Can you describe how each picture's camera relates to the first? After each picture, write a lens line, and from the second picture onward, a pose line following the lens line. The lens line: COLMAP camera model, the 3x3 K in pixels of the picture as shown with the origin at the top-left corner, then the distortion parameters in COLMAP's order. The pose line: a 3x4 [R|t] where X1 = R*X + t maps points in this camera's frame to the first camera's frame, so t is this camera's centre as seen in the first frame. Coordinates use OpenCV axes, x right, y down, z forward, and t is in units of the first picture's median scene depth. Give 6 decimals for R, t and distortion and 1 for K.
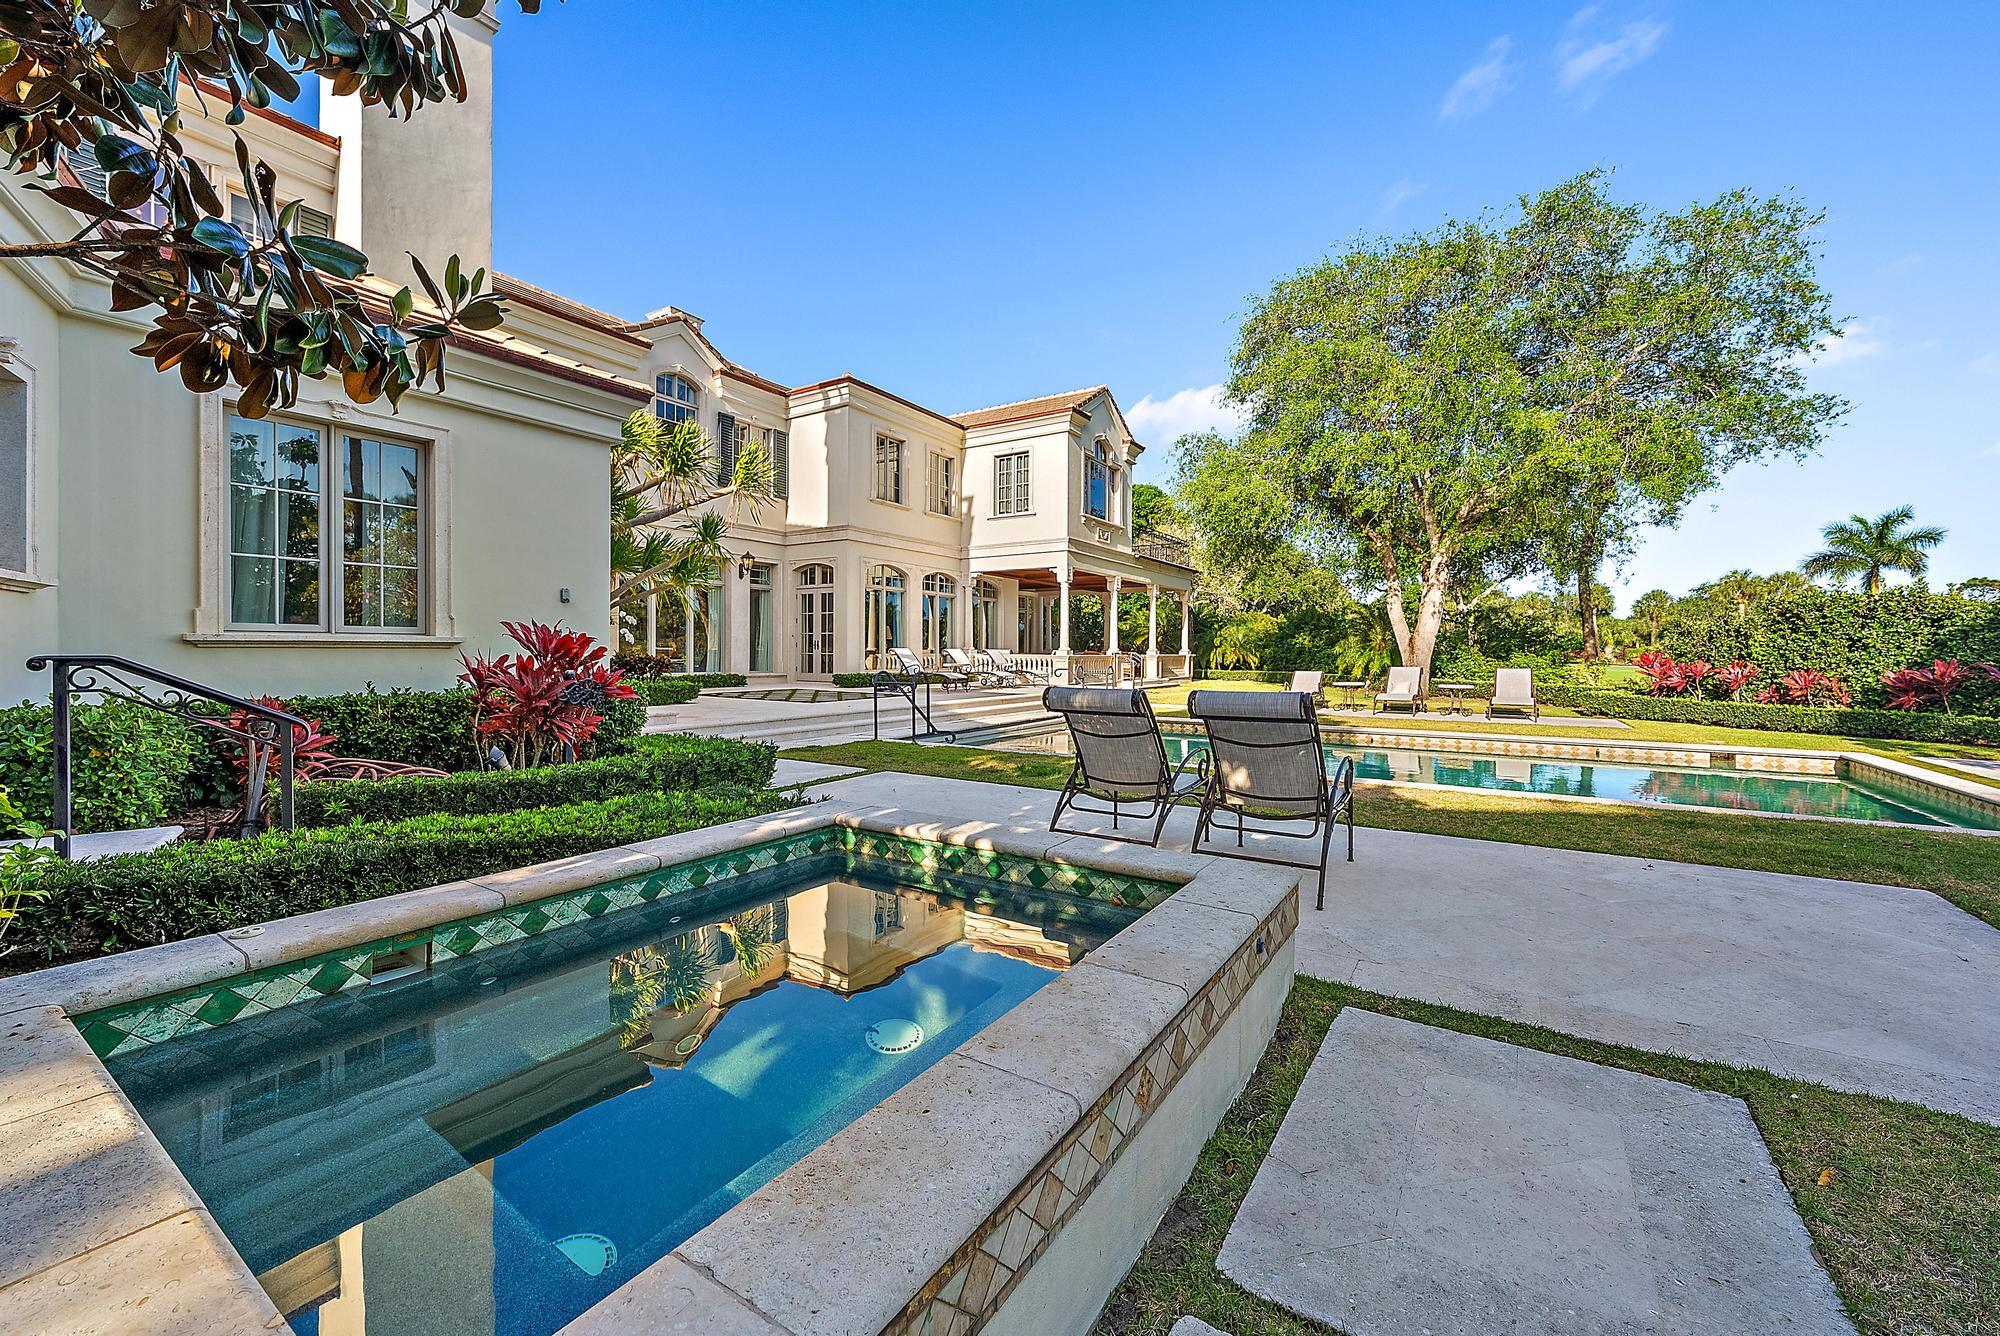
lens RADIAL K [[782.4, 0, 1013.7], [0, 782.4, 663.5], [0, 0, 1]] dist [0.001731, 0.000394]
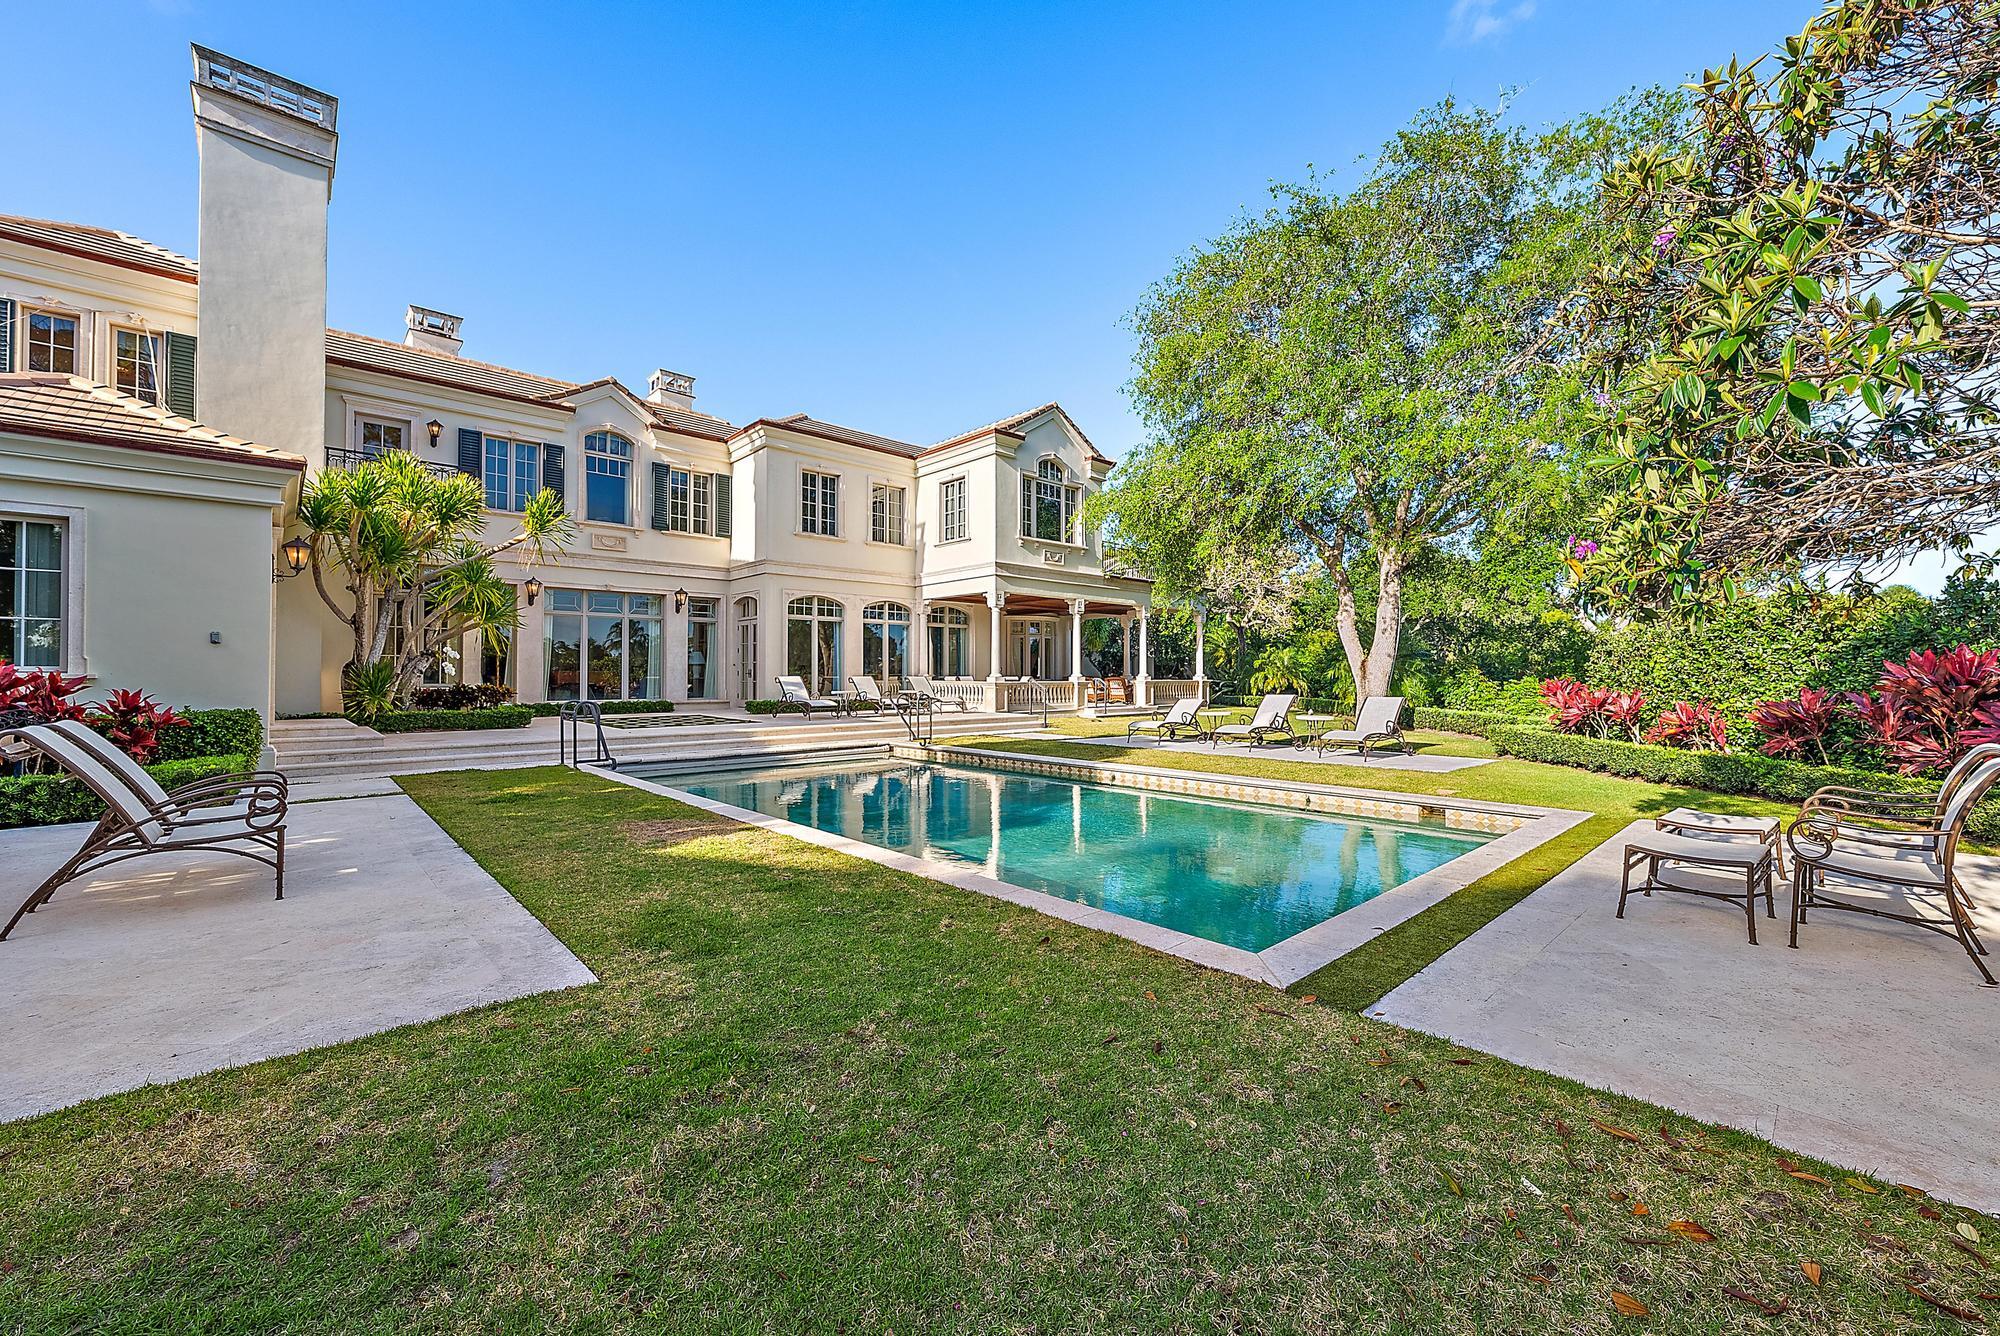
lens RADIAL K [[782.7, 0, 998.9], [0, 782.7, 676.7], [0, 0, 1]] dist [0.000162, 0.000087]
pose [[0.966890, -0.005394, -0.255137, 0.322864], [0.001798, 0.999896, -0.014328, -0.002936], [0.255188, 0.013395, 0.966799, 0.056181]]
